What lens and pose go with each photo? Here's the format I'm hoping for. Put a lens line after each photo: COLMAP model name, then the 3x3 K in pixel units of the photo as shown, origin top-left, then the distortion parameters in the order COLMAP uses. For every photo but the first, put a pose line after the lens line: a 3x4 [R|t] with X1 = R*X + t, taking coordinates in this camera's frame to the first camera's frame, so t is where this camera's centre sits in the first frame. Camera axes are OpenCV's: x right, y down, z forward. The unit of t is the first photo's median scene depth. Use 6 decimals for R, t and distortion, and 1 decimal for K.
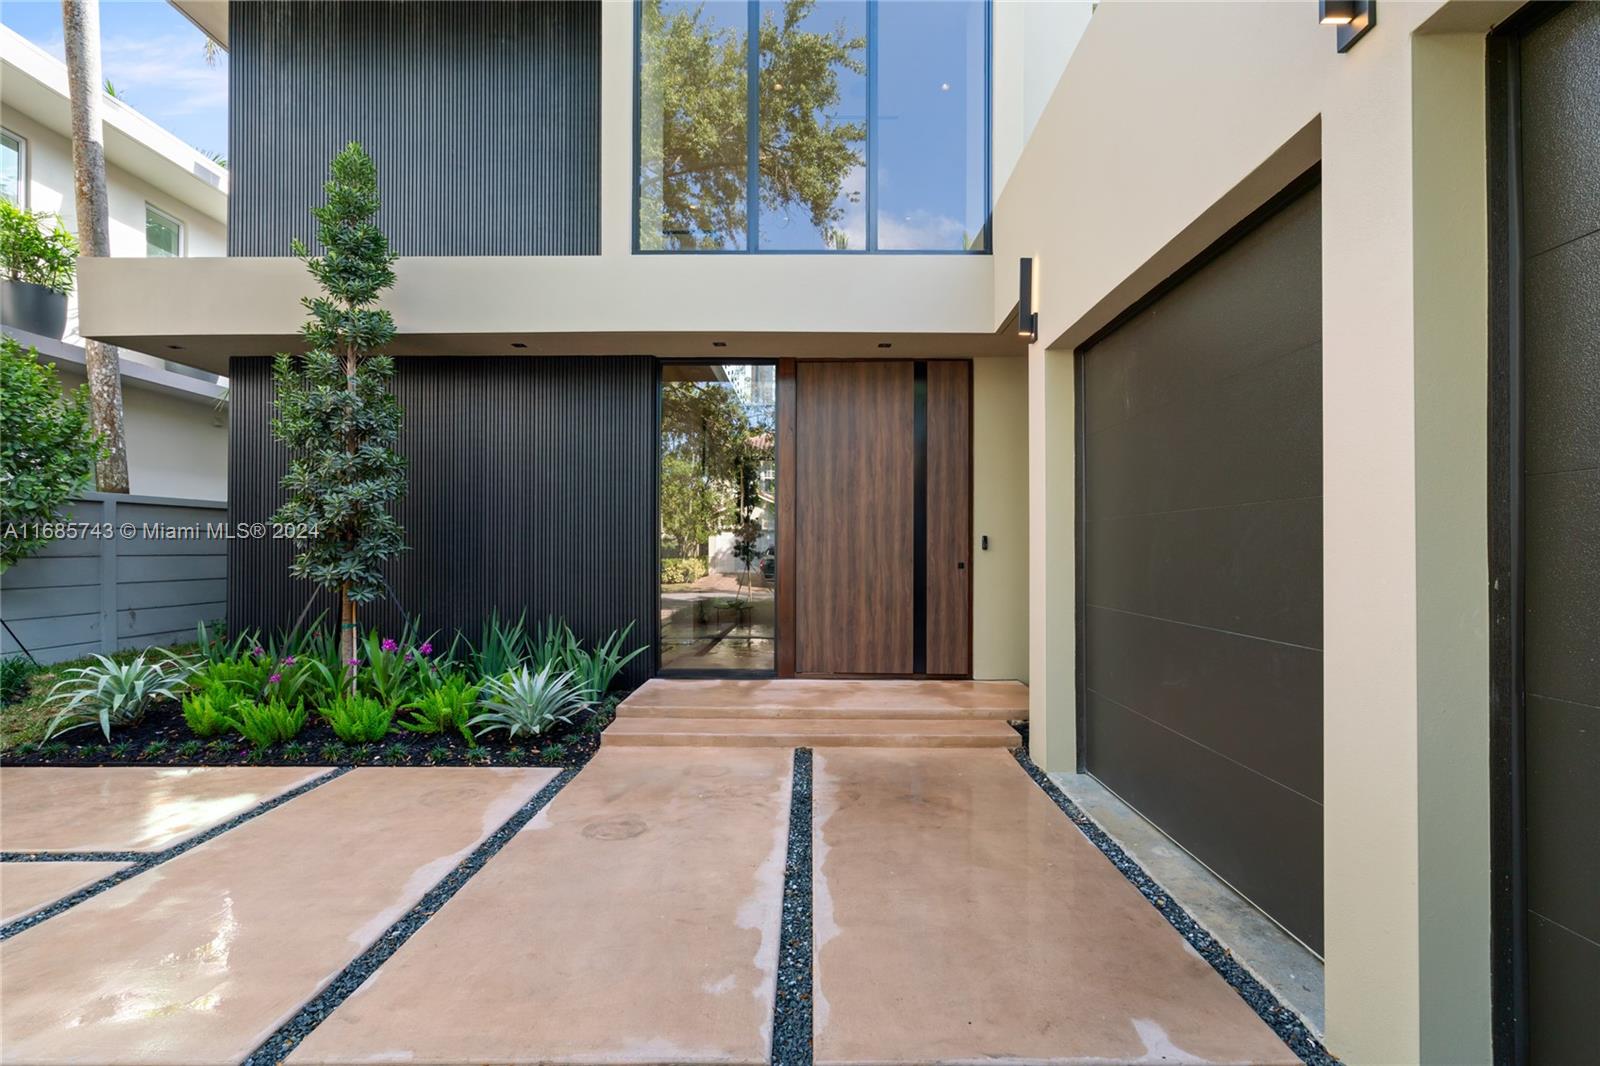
lens RADIAL K [[728.2, 0, 802.0], [0, 728.2, 548.7], [0, 0, 1]] dist [0.001465, 0.001410]
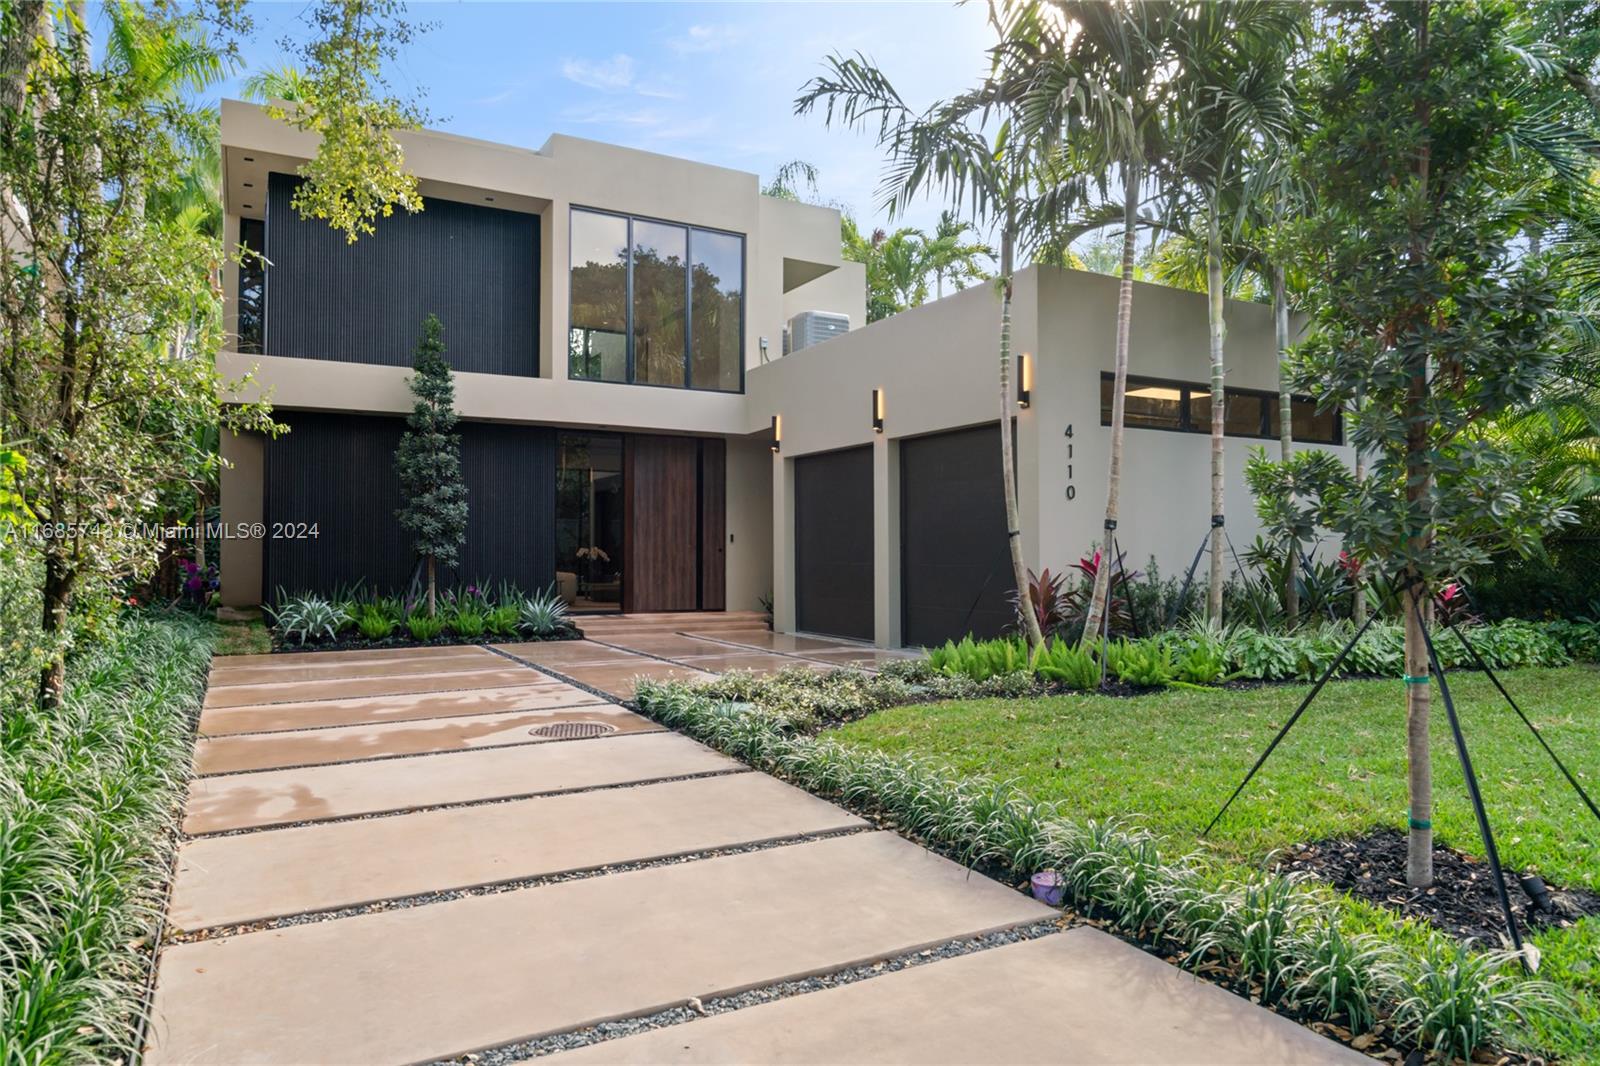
lens RADIAL K [[1015.5, 0, 800.0], [0, 1015.5, 533.0], [0, 0, 1]] dist [0.021863, -0.002683]
pose [[0.873643, 0.009659, 0.486472, -0.906992], [0.001155, 0.999759, -0.021924, 0.037604], [-0.486567, 0.019715, 0.873421, -1.431740]]
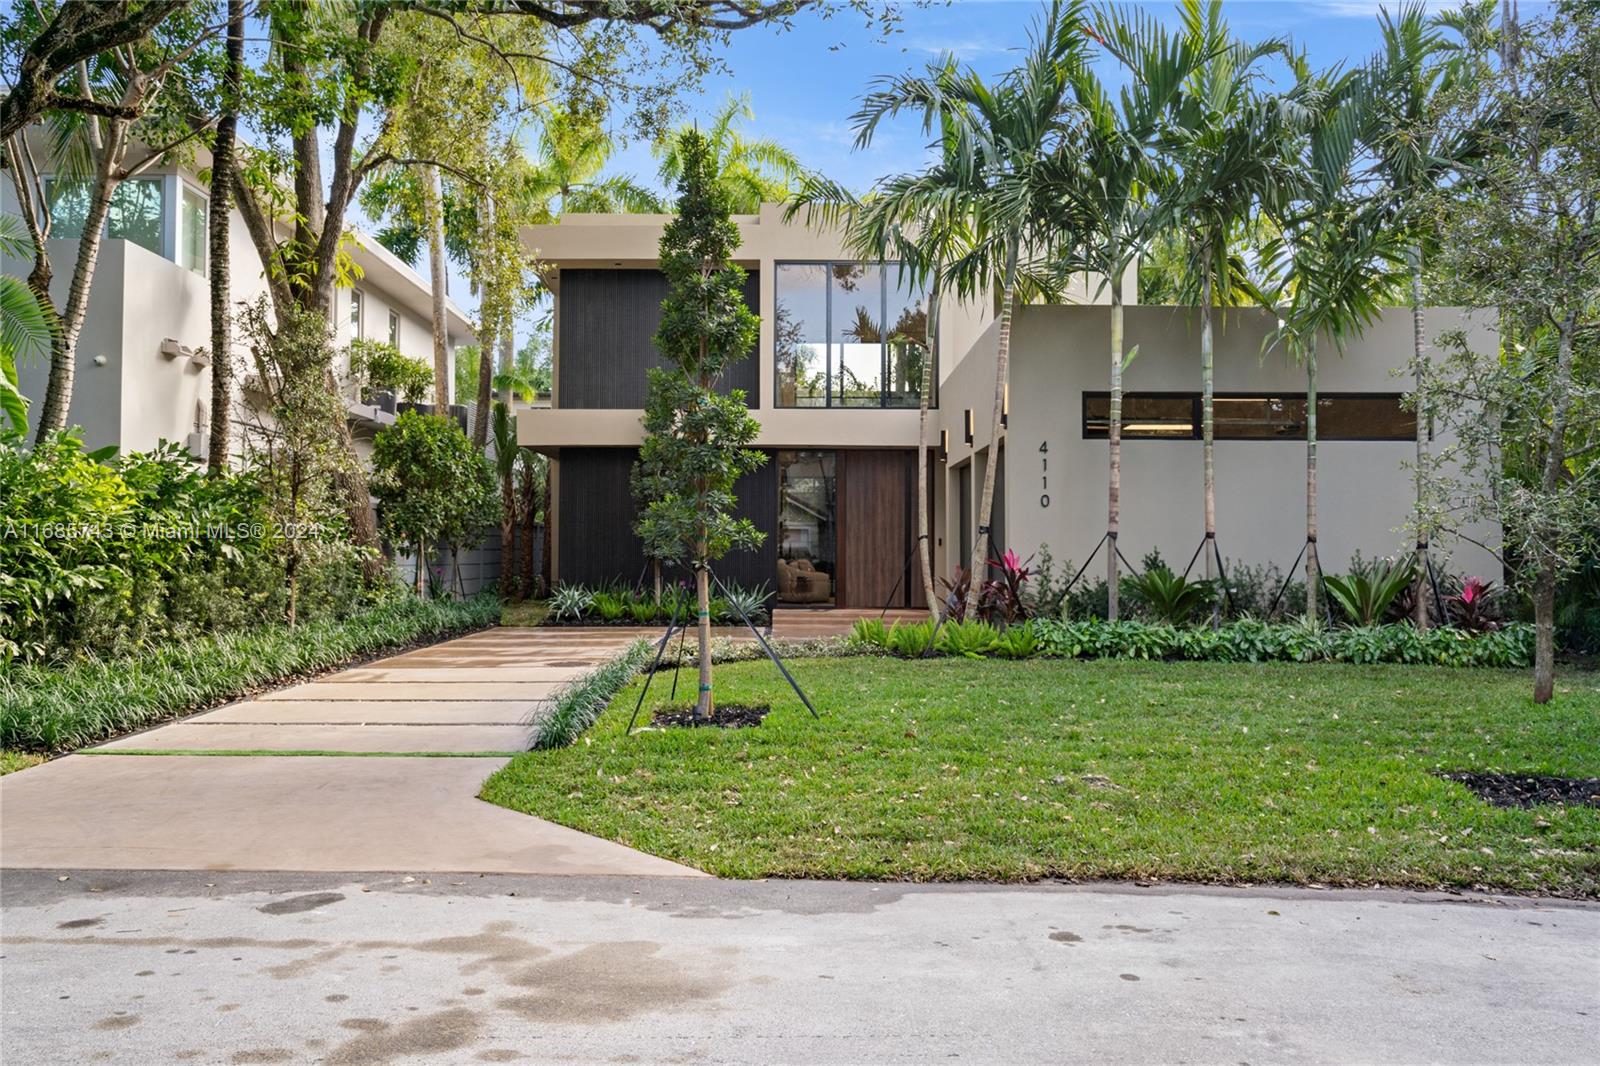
lens RADIAL K [[1245.8, 0, 800.0], [0, 1245.8, 533.0], [0, 0, 1]] dist [0.002347, -0.001559]
pose [[0.999914, 0.004620, 0.012253, -0.187549], [-0.004290, 0.999629, -0.026880, 0.060921], [-0.012373, 0.026825, 0.999564, -2.537065]]
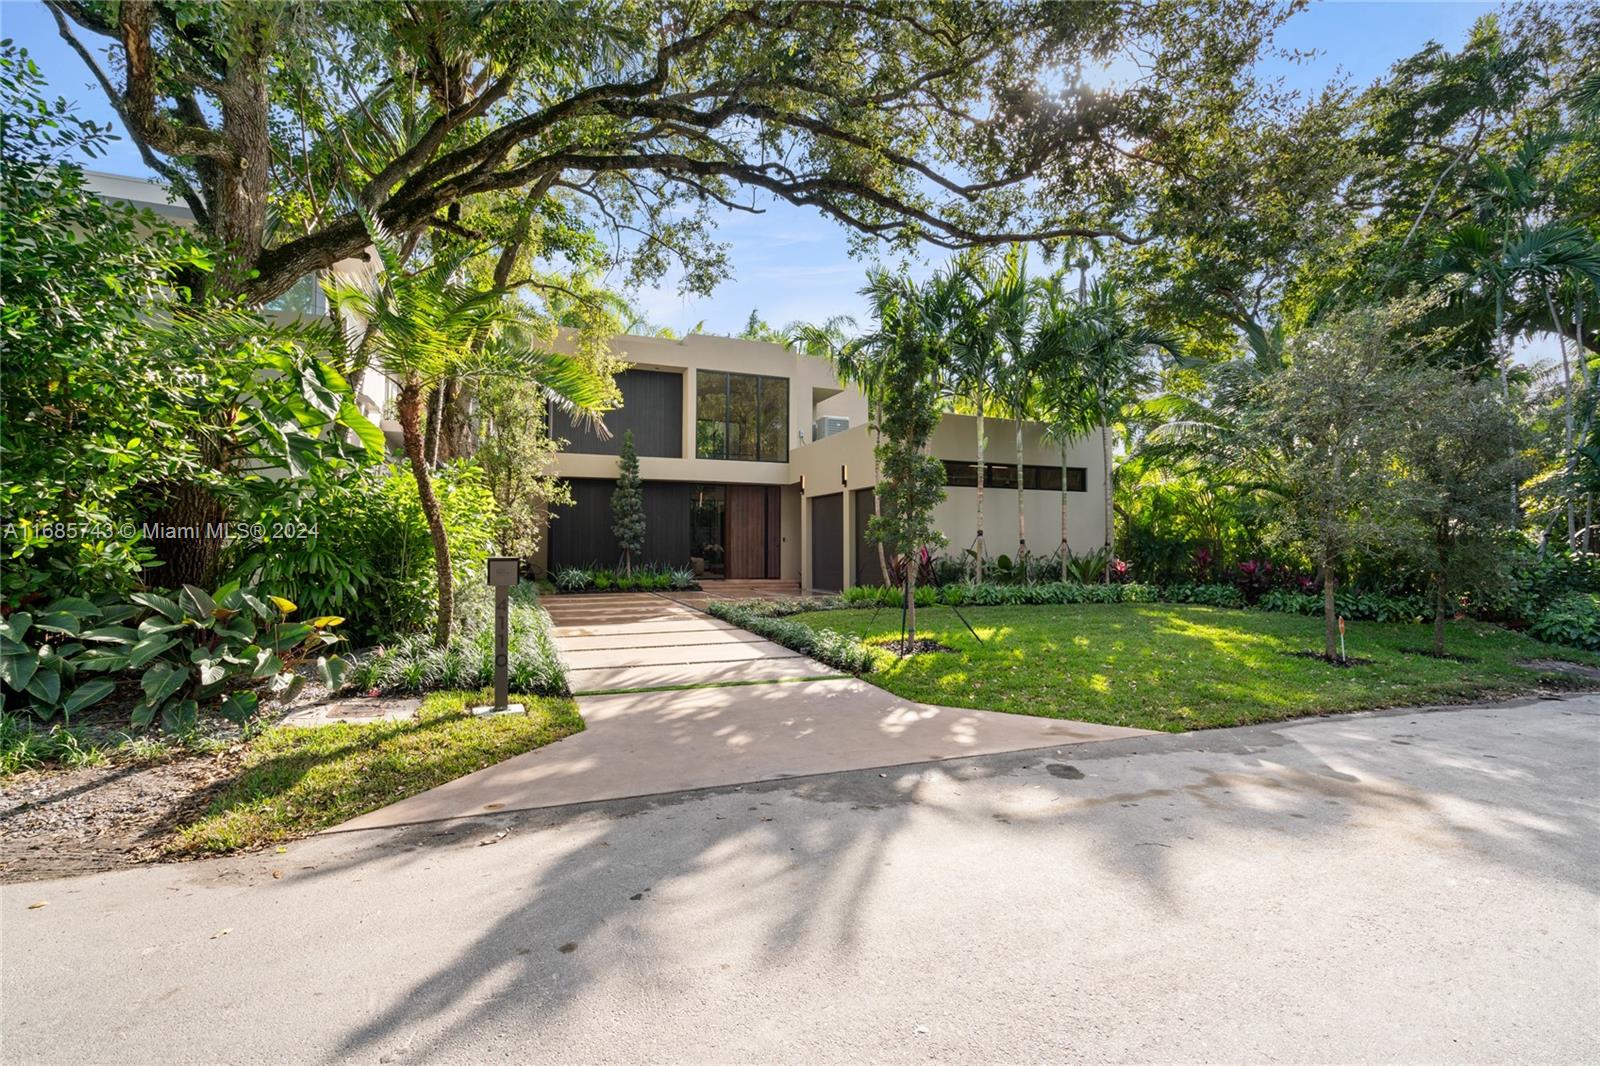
lens RADIAL K [[728.2, 0, 802.0], [0, 728.2, 548.7], [0, 0, 1]] dist [0.001465, 0.001410]
pose [[0.924457, 0.000602, 0.381286, -1.042791], [-0.000752, 1.000000, 0.000245, 0.035317], [-0.381285, -0.000513, 0.924457, -2.357325]]
